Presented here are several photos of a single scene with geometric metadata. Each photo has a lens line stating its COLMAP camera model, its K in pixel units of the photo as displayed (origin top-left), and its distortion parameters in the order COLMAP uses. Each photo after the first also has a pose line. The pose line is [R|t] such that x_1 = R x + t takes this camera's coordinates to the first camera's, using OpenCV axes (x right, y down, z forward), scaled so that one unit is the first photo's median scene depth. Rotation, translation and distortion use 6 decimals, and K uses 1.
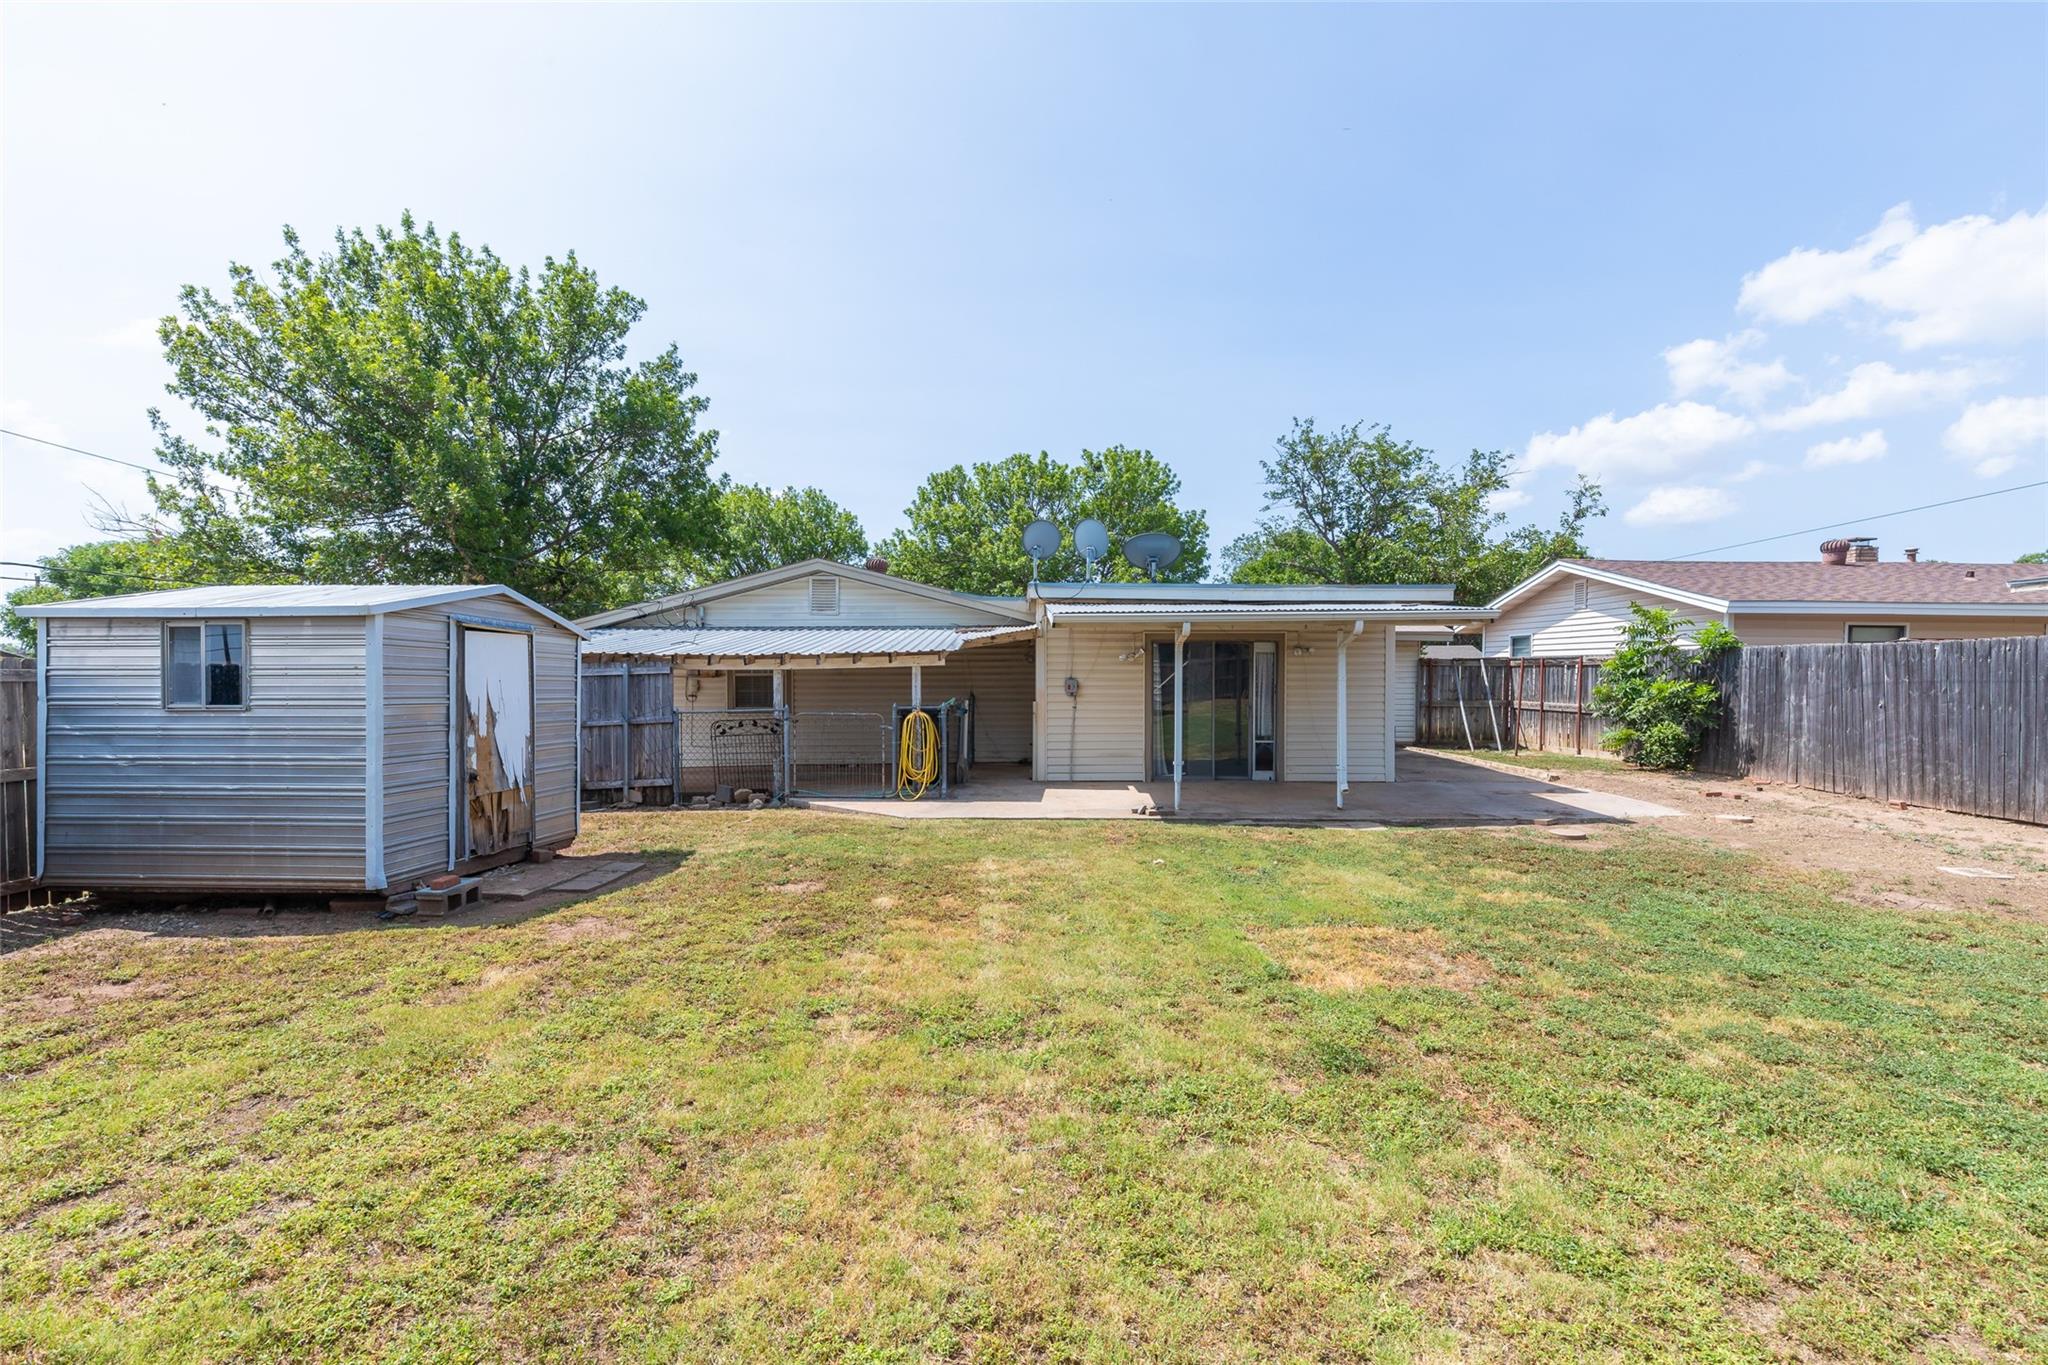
lens RADIAL K [[929.3, 0, 1021.3], [0, 929.3, 687.7], [0, 0, 1]] dist [0.002953, 0.000495]
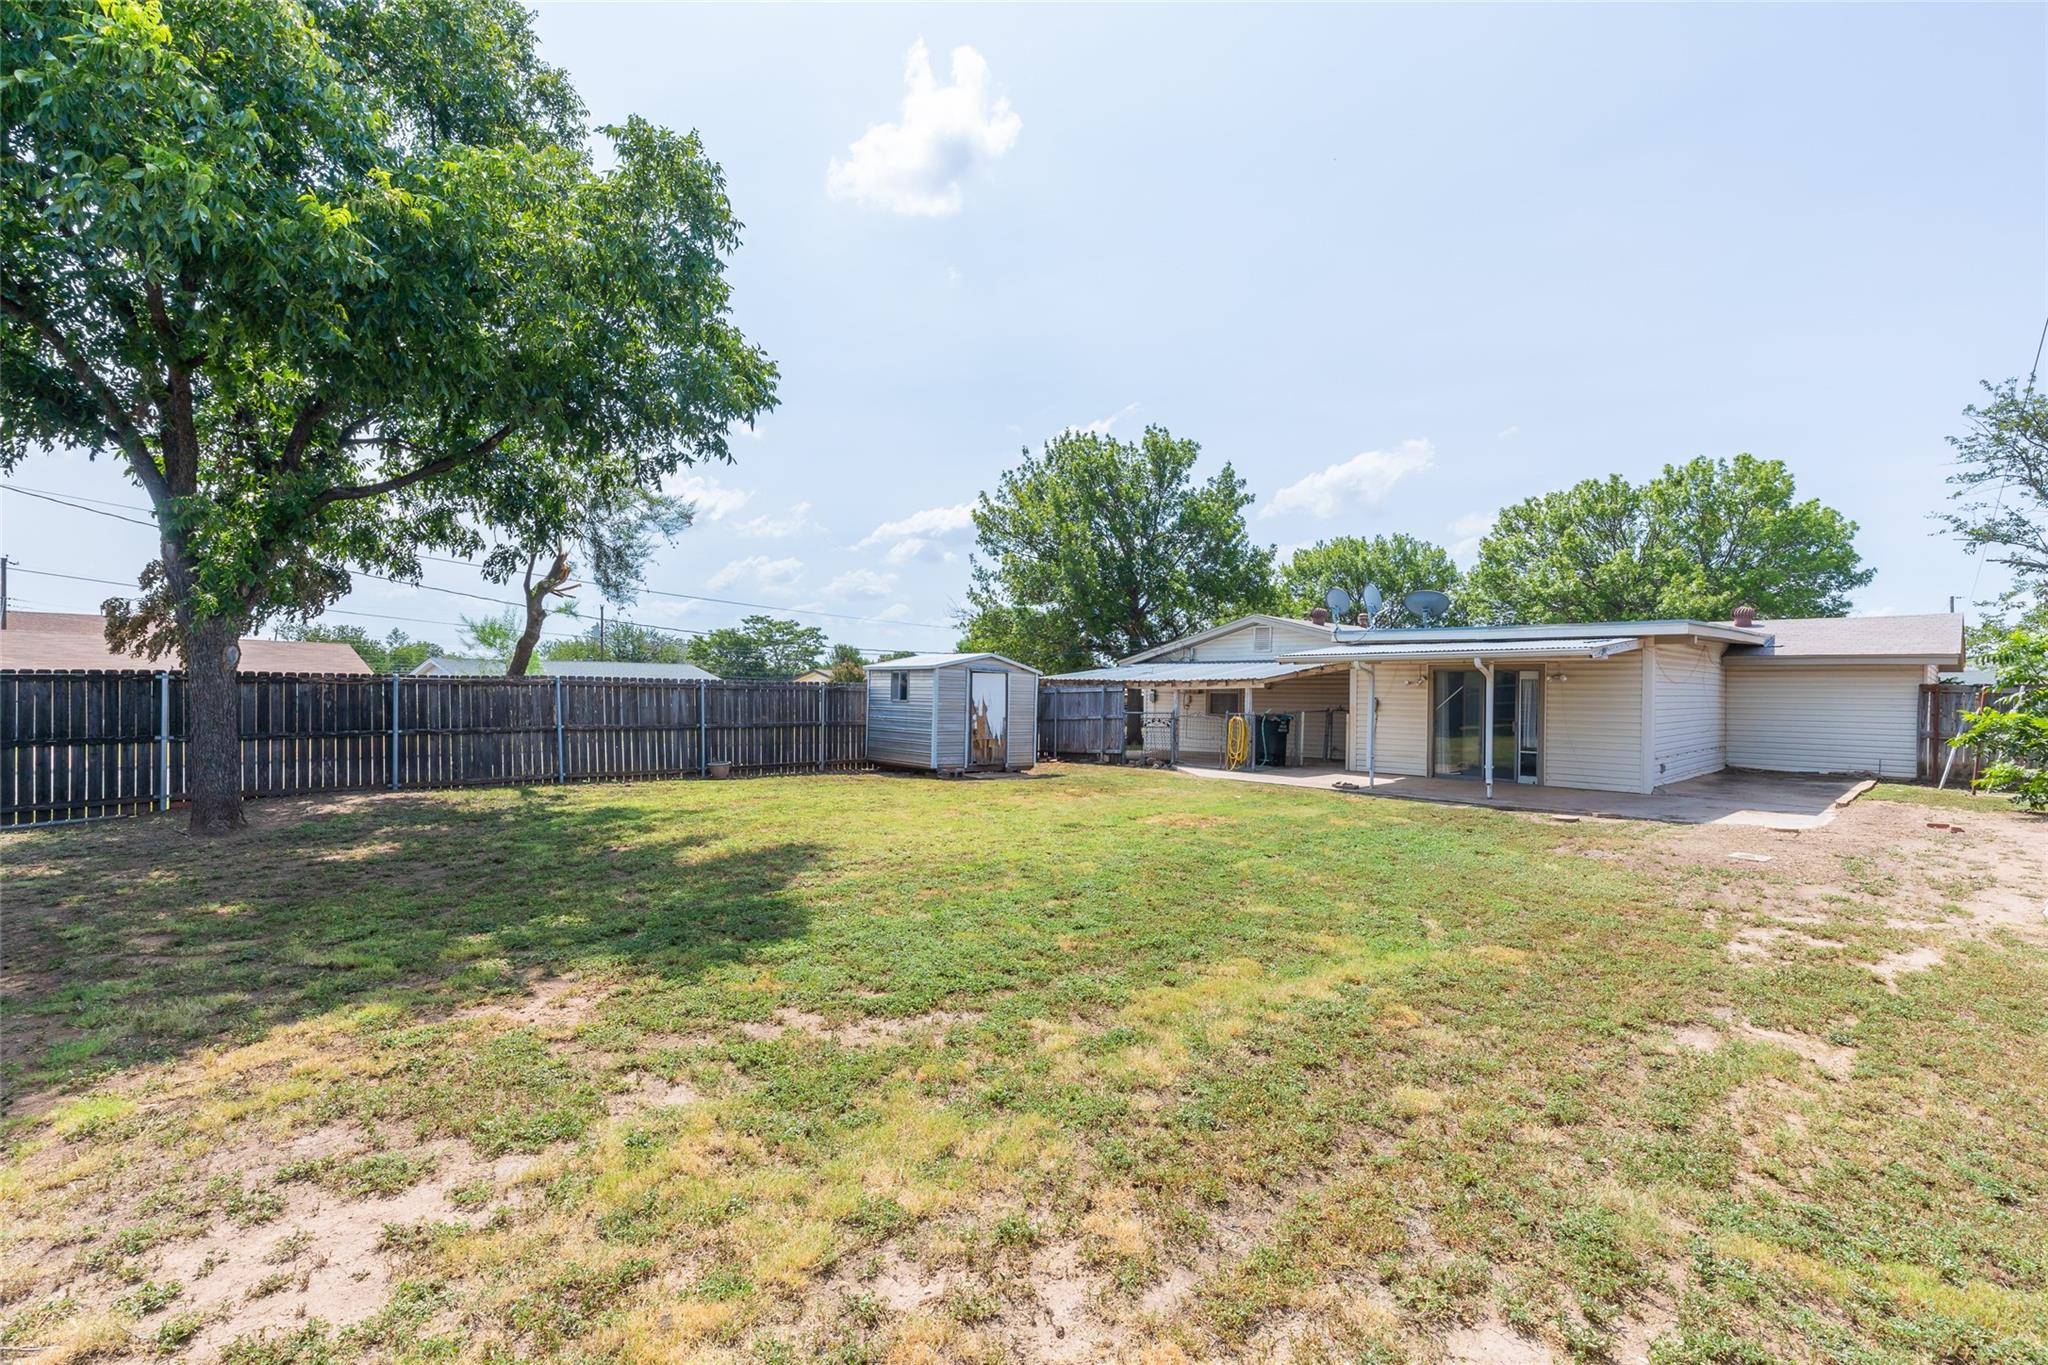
lens RADIAL K [[929.3, 0, 1029.1], [0, 929.3, 686.2], [0, 0, 1]] dist [0.002953, 0.000495]
pose [[0.694893, 0.008274, -0.719065, 0.673741], [-0.022214, 0.999704, -0.009964, -0.002121], [0.718770, 0.022897, 0.694871, -0.322546]]
